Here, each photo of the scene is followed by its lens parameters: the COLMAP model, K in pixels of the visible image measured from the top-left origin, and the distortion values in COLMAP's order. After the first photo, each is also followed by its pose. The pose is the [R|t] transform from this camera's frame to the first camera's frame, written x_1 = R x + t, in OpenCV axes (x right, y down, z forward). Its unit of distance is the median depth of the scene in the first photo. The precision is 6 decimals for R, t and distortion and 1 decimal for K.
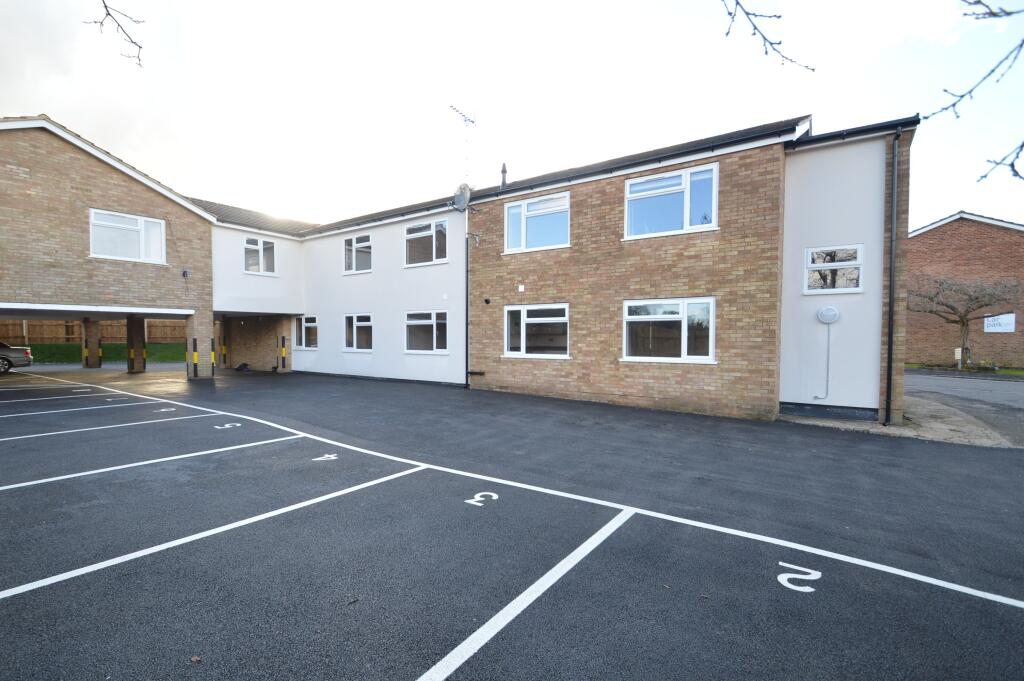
lens RADIAL K [[466.4, 0, 512.0], [0, 466.4, 340.5], [0, 0, 1]] dist [-0.001214, -0.000311]
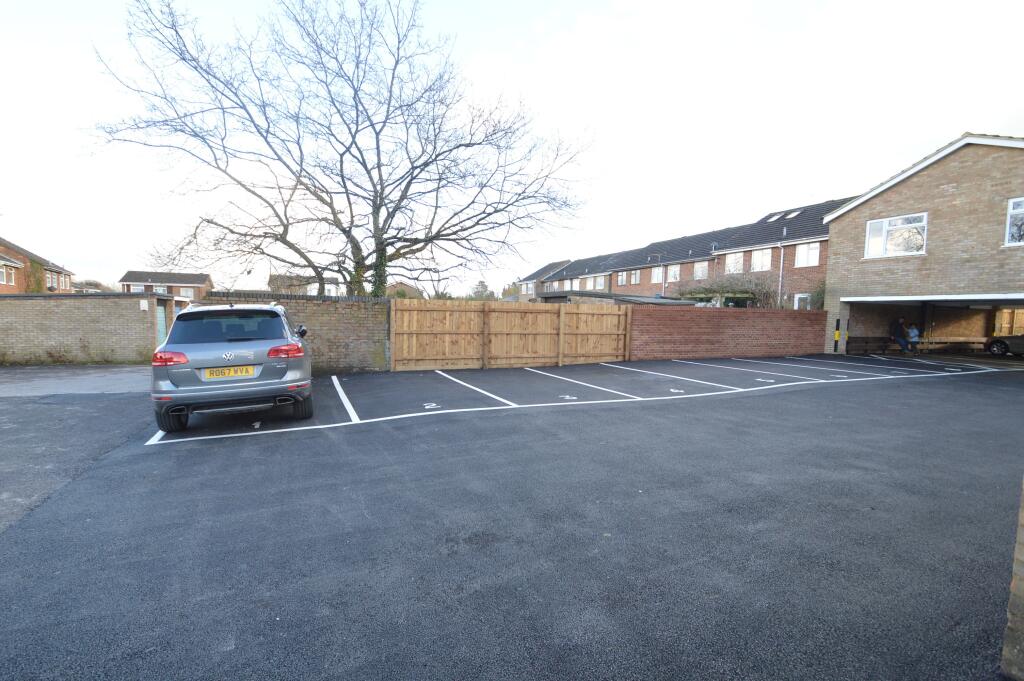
lens RADIAL K [[466.4, 0, 512.0], [0, 466.4, 340.5], [0, 0, 1]] dist [-0.001214, -0.000311]
pose [[-0.485306, 0.041314, -0.873368, 0.591827], [-0.033653, 0.997260, 0.065874, -0.001960], [0.873696, 0.061361, -0.482586, 0.595433]]
